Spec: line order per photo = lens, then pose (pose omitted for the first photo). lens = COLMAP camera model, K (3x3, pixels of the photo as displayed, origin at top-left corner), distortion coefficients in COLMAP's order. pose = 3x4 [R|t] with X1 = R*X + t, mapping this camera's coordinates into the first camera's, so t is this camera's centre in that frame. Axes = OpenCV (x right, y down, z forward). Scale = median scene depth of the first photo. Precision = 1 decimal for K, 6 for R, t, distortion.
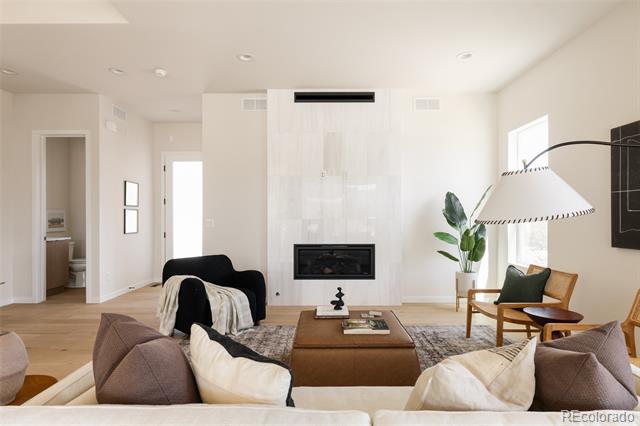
lens RADIAL K [[367.5, 0, 320.0], [0, 367.5, 213.0], [0, 0, 1]] dist [-0.000624, 0.000098]
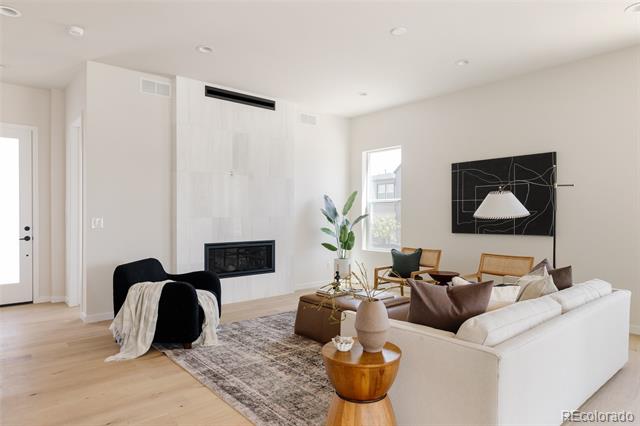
lens RADIAL K [[411.2, 0, 320.0], [0, 411.2, 213.0], [0, 0, 1]] dist [0.017504, 0.000312]
pose [[0.745763, 0.003148, 0.666204, -0.593800], [-0.006927, 0.999971, 0.003028, -0.000900], [-0.666175, -0.006873, 0.745763, -0.006012]]
